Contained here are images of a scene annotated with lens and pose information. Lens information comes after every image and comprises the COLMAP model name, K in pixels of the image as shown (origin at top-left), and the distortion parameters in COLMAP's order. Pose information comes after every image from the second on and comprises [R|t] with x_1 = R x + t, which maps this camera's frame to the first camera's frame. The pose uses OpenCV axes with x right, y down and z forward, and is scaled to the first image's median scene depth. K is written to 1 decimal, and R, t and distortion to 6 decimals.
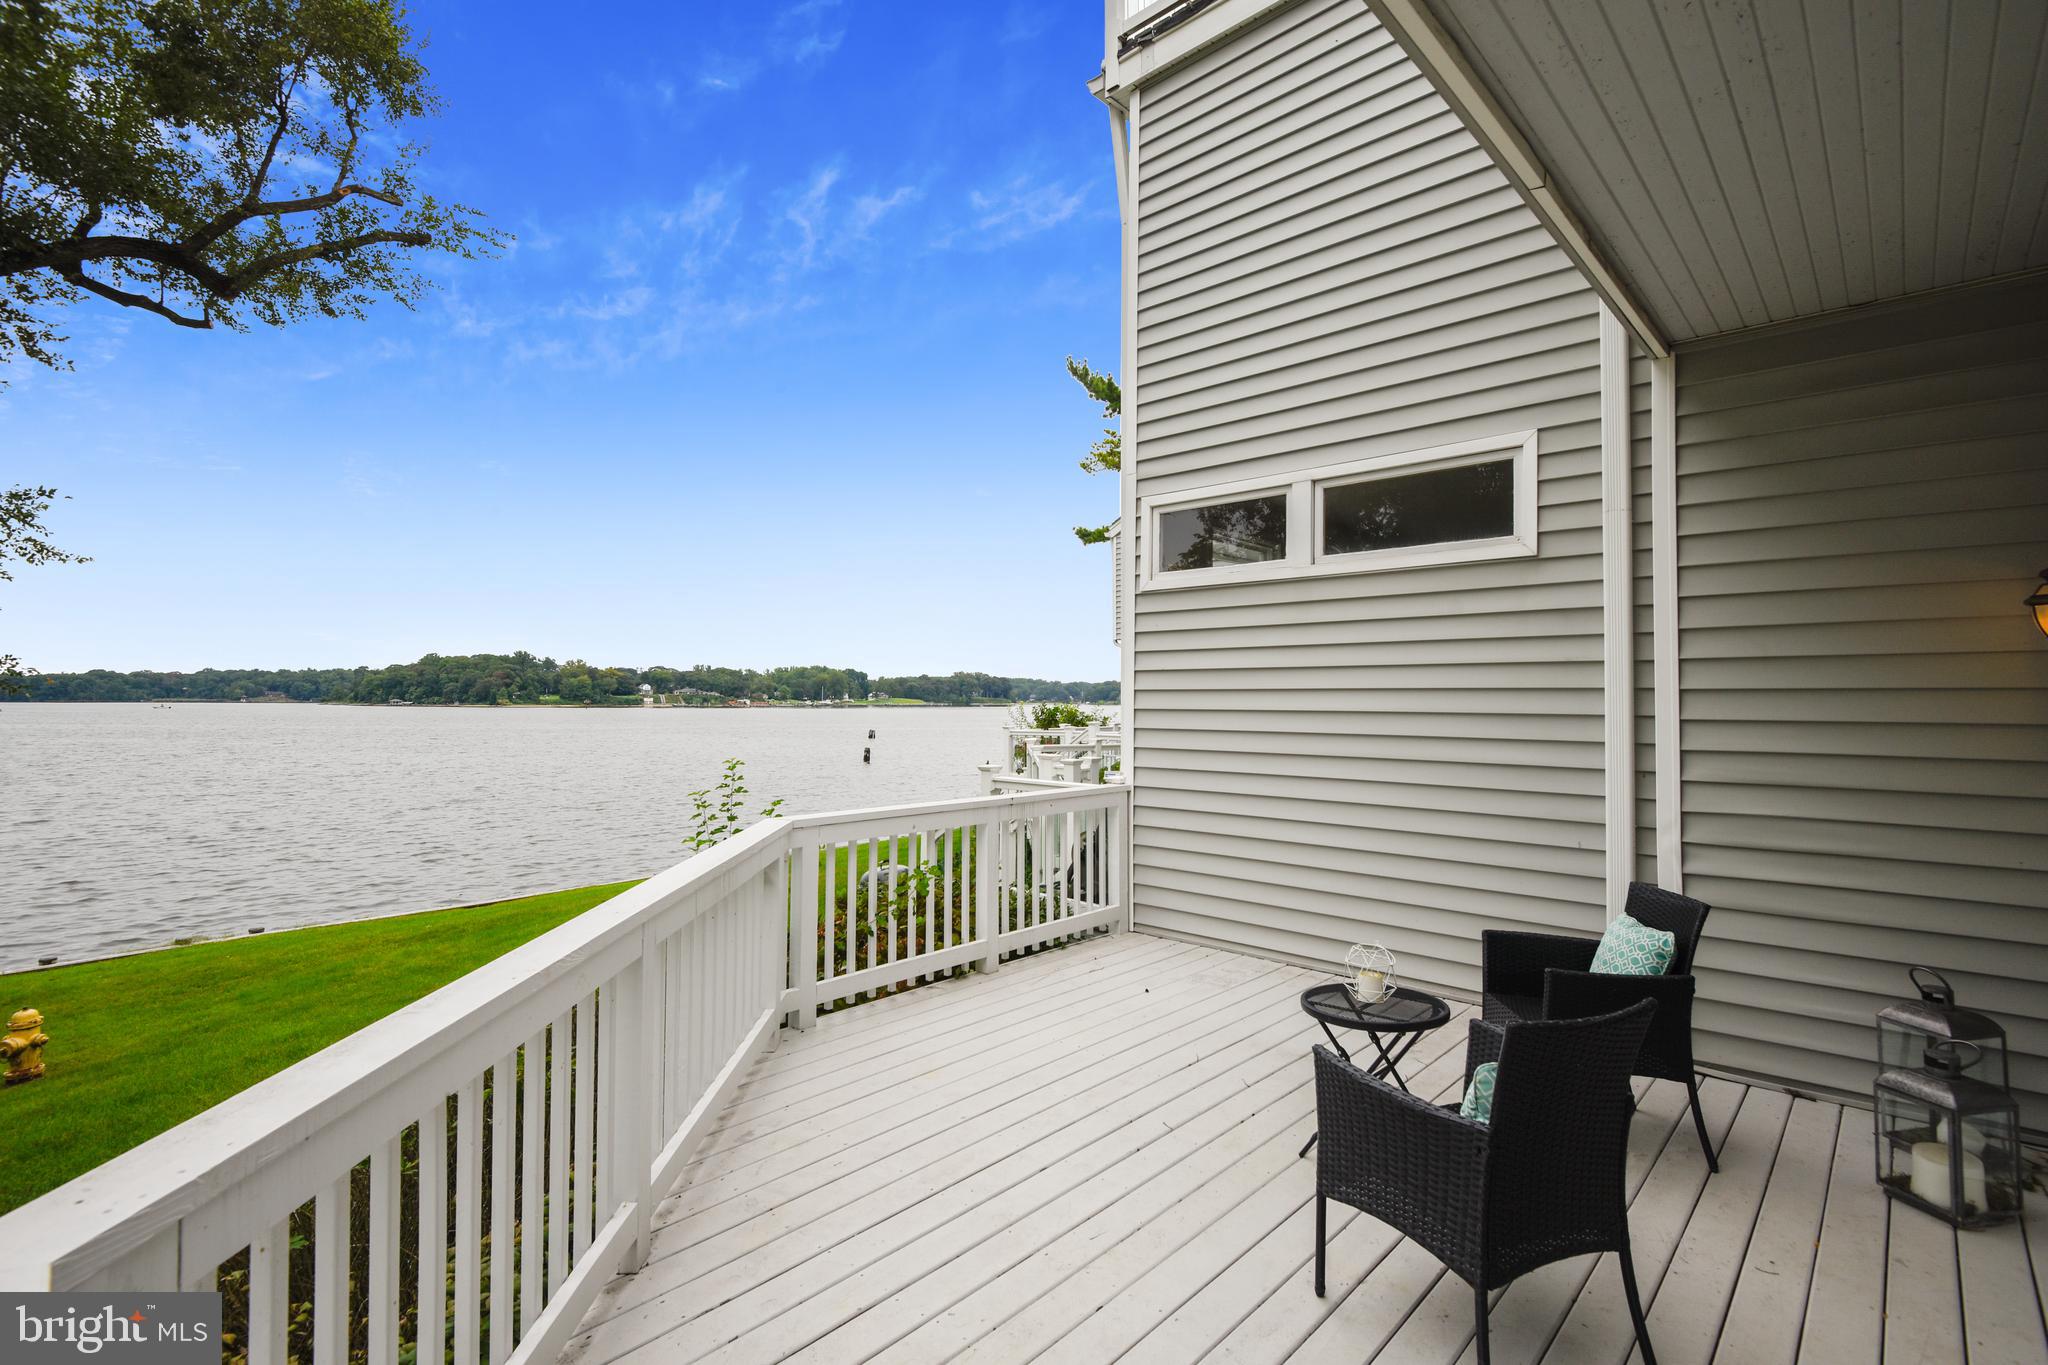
lens RADIAL K [[950.7, 0, 1024.0], [0, 950.7, 682.5], [0, 0, 1]] dist [-0.005144, -0.013740]
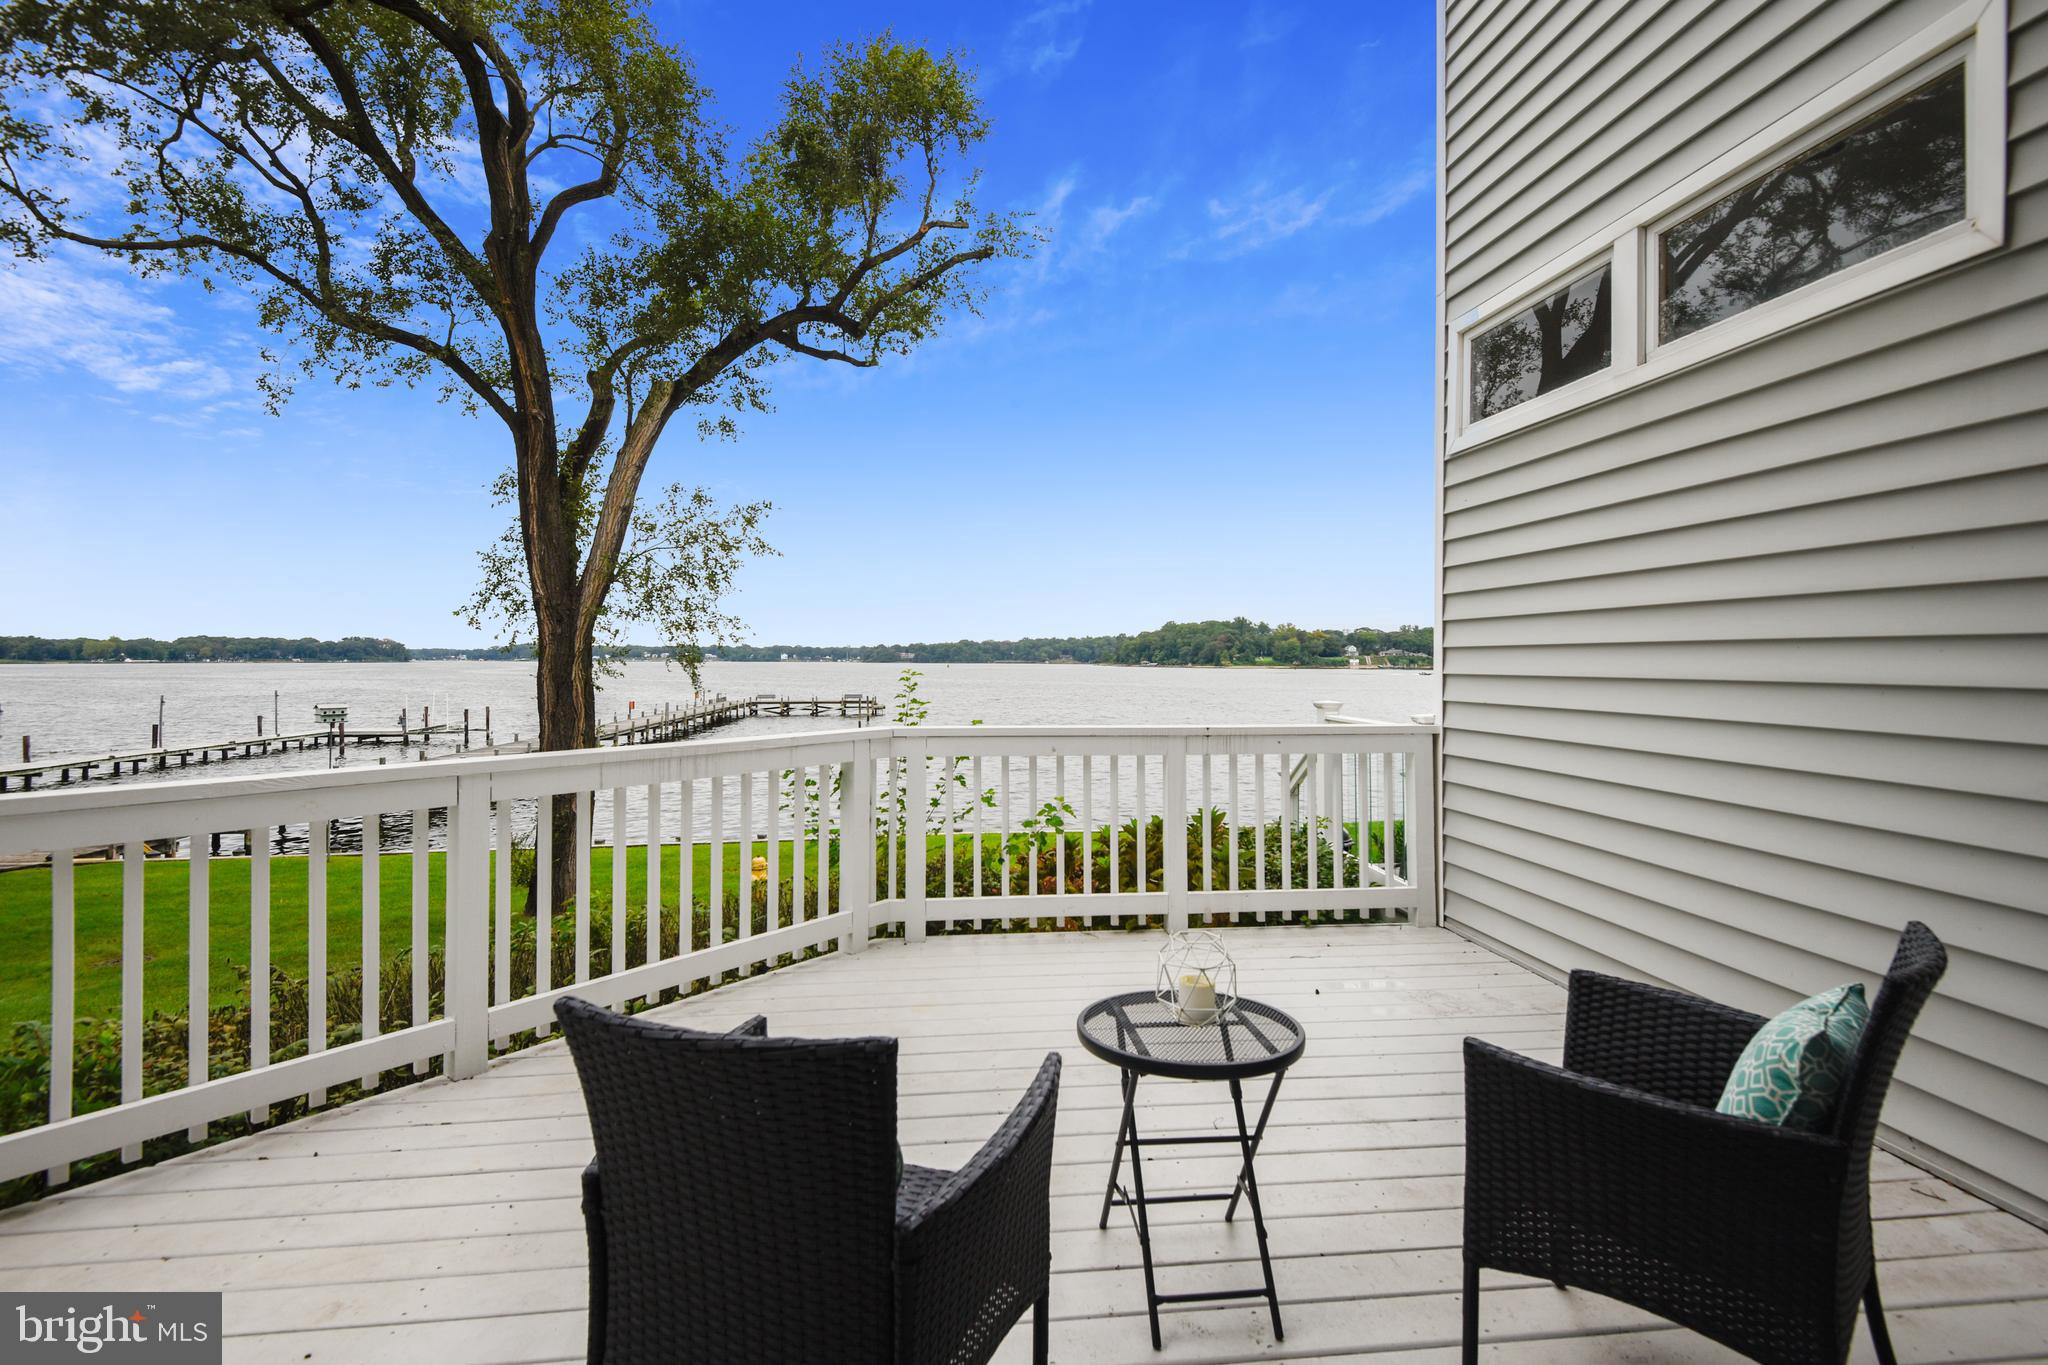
lens RADIAL K [[950.7, 0, 1024.0], [0, 950.7, 682.5], [0, 0, 1]] dist [-0.005144, -0.013740]
pose [[0.755174, 0.013890, -0.655378, 0.179975], [0.012542, 0.999286, 0.035630, 0.022619], [0.655405, -0.035126, 0.754461, 0.125131]]
